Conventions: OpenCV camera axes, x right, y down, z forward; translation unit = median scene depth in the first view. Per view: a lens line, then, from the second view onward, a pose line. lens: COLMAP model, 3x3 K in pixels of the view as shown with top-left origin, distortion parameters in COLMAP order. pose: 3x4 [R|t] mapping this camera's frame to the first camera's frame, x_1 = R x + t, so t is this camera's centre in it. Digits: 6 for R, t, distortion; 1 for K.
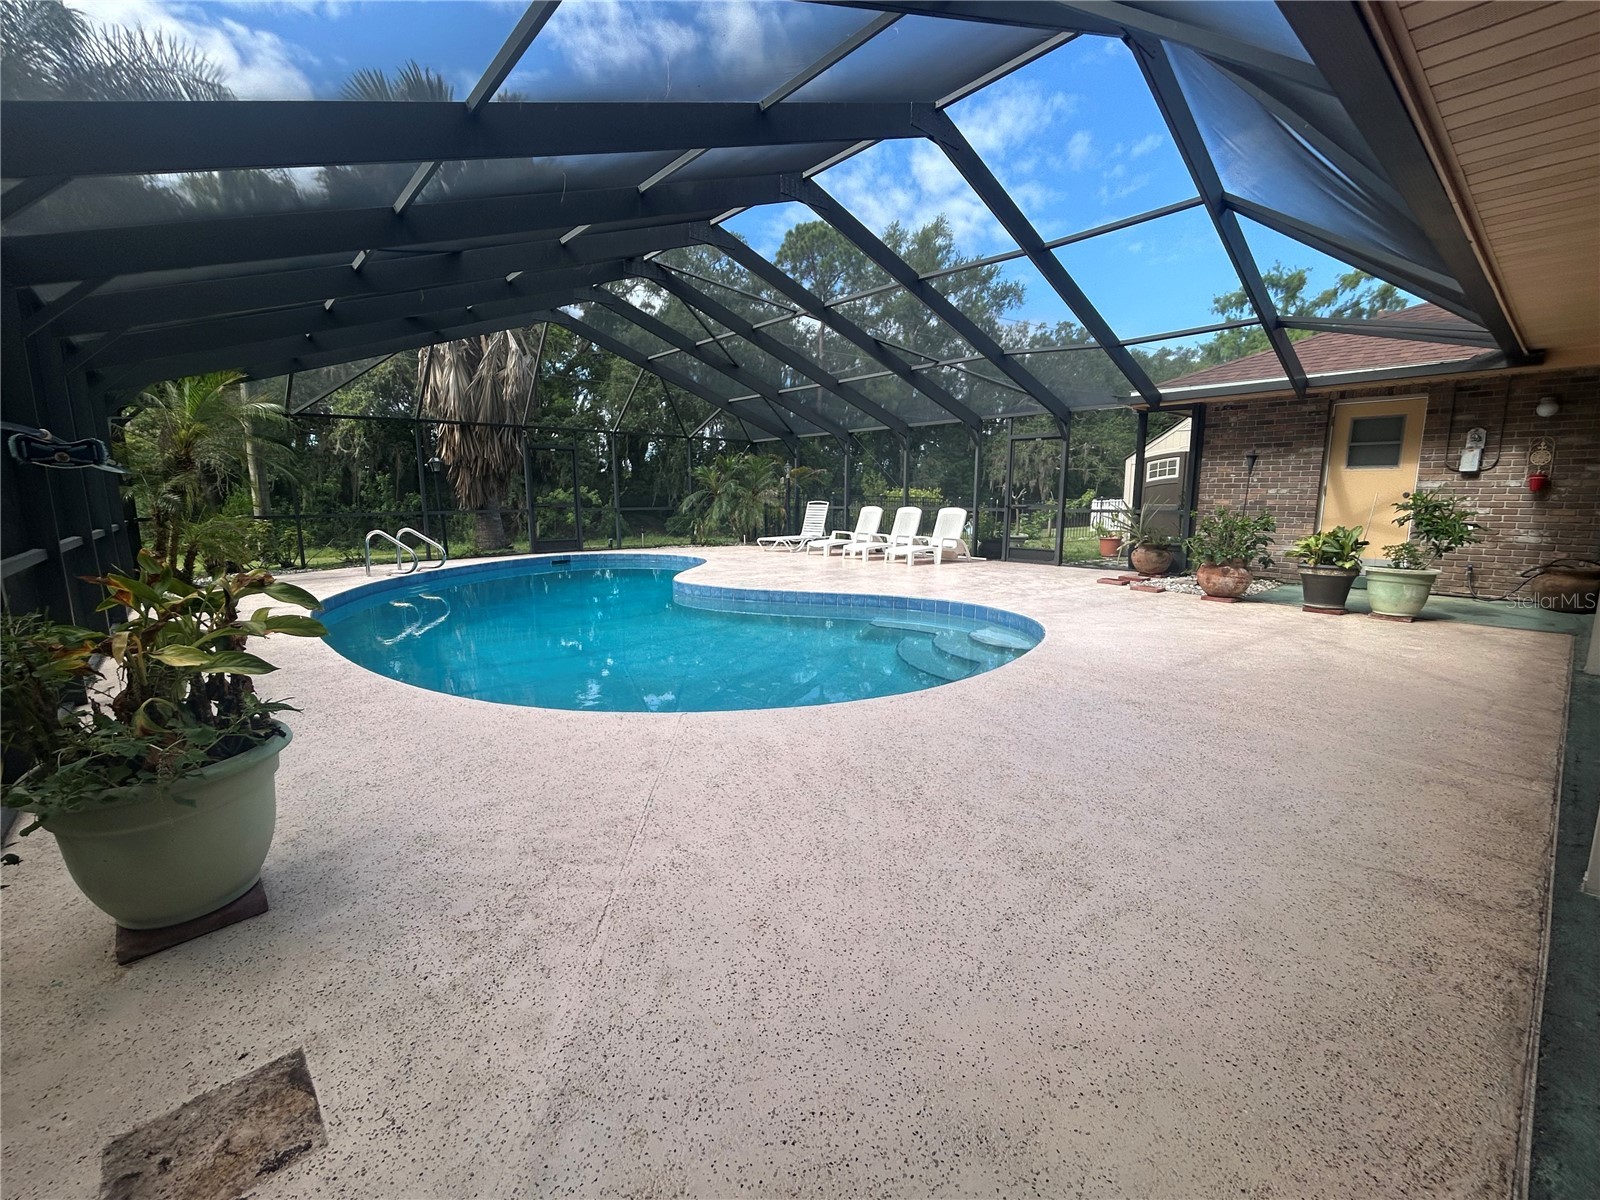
lens RADIAL K [[677.8, 0, 791.7], [0, 677.8, 599.9], [0, 0, 1]] dist [-0.002111, 0.000063]
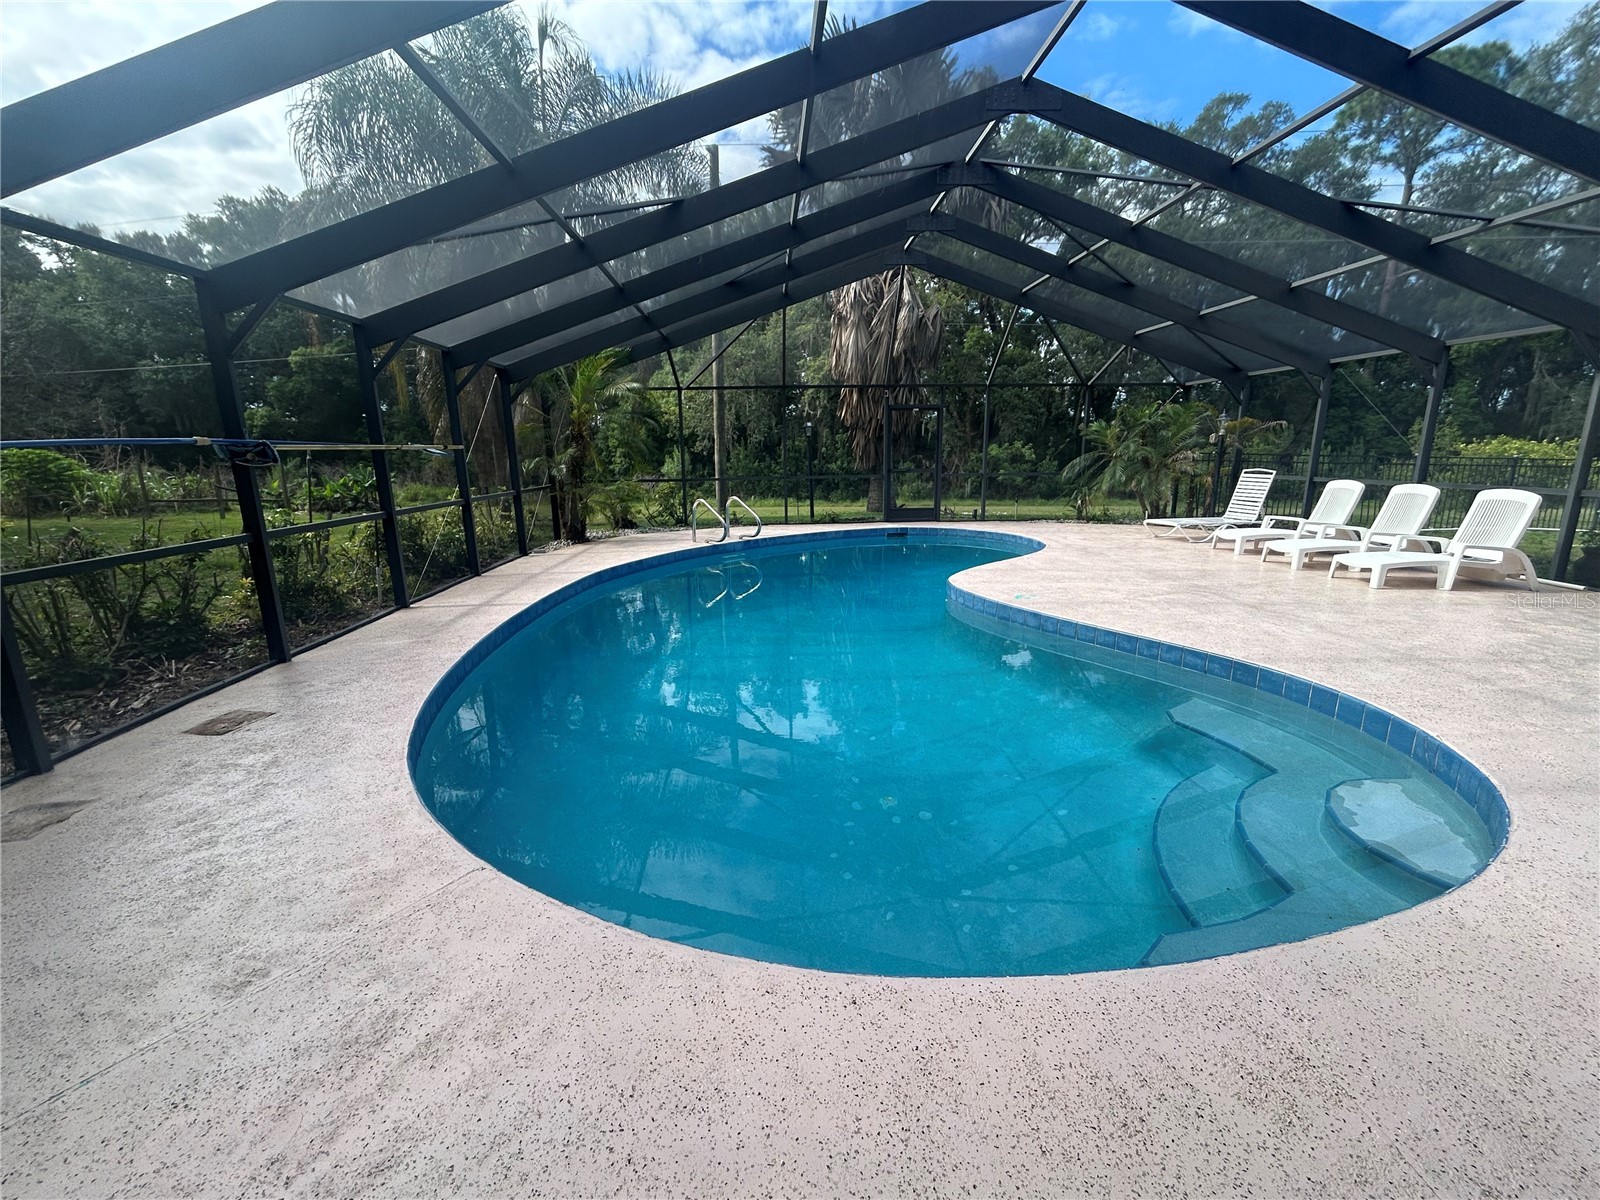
lens RADIAL K [[677.8, 0, 800.5], [0, 677.8, 594.1], [0, 0, 1]] dist [-0.002111, 0.000063]
pose [[0.784046, 0.125104, -0.607965, 0.115496], [-0.086123, 0.991930, 0.093047, -0.046677], [0.614699, -0.020593, 0.788493, 0.181972]]
